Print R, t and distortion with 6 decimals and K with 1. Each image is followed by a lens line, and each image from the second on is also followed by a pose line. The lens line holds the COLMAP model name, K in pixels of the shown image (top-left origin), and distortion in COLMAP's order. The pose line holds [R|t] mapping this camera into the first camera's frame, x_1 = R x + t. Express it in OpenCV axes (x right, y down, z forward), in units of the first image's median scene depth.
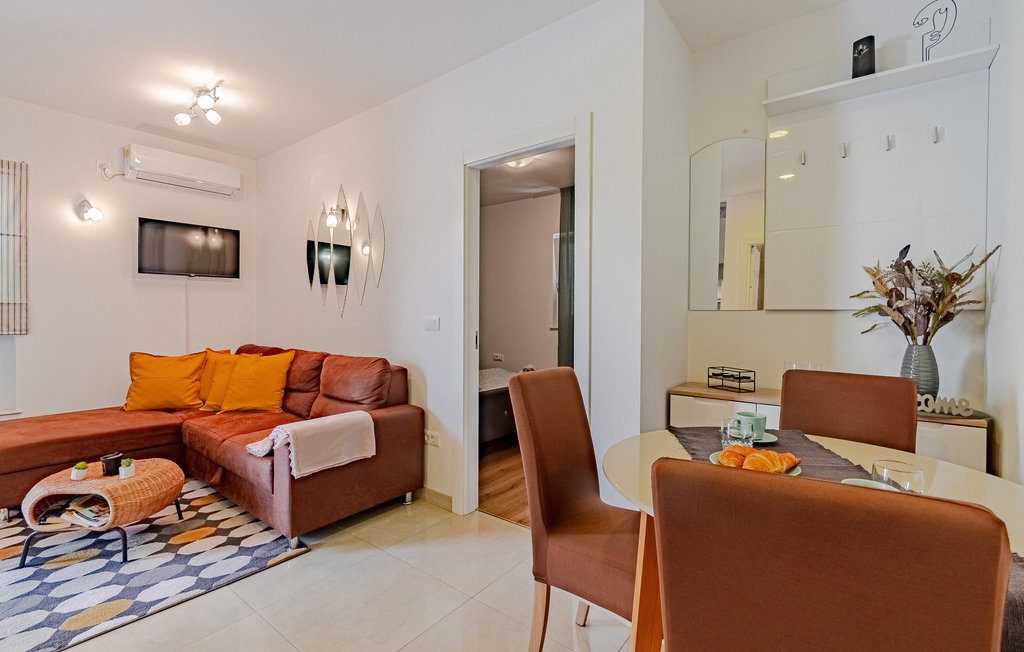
lens RADIAL K [[465.7, 0, 512.0], [0, 465.7, 326.0], [0, 0, 1]] dist [-0.000352, -0.000838]
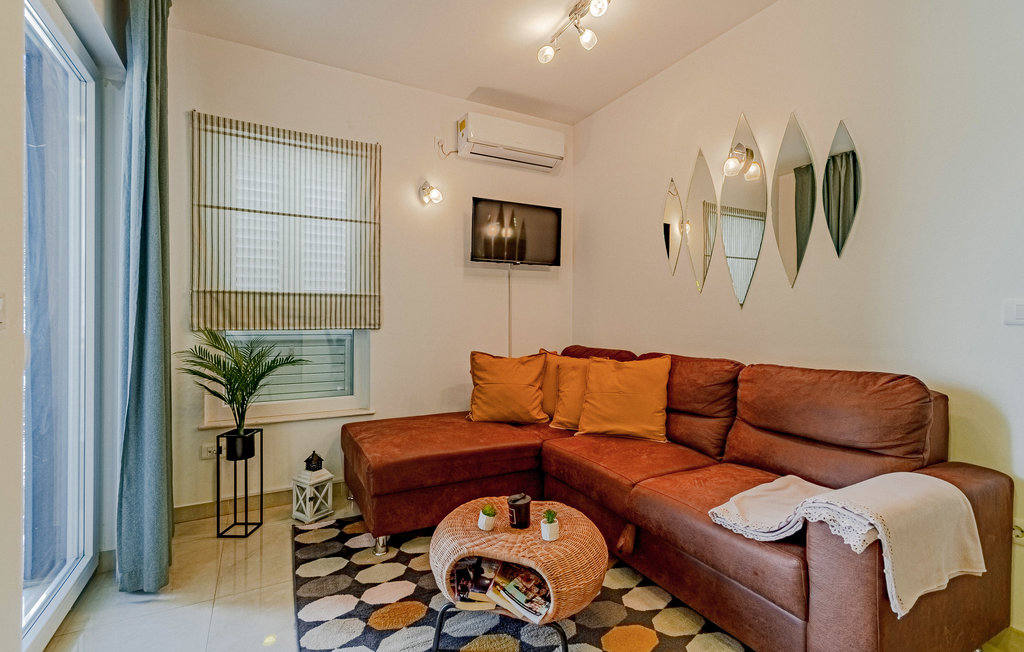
lens RADIAL K [[482.8, 0, 511.2], [0, 482.8, 329.5], [0, 0, 1]] dist [0.000827, -0.000235]
pose [[0.910819, 0.009259, -0.412702, -0.407397], [-0.010240, 0.999948, -0.000167, 0.016393], [0.412678, 0.004378, 0.910866, 0.233790]]
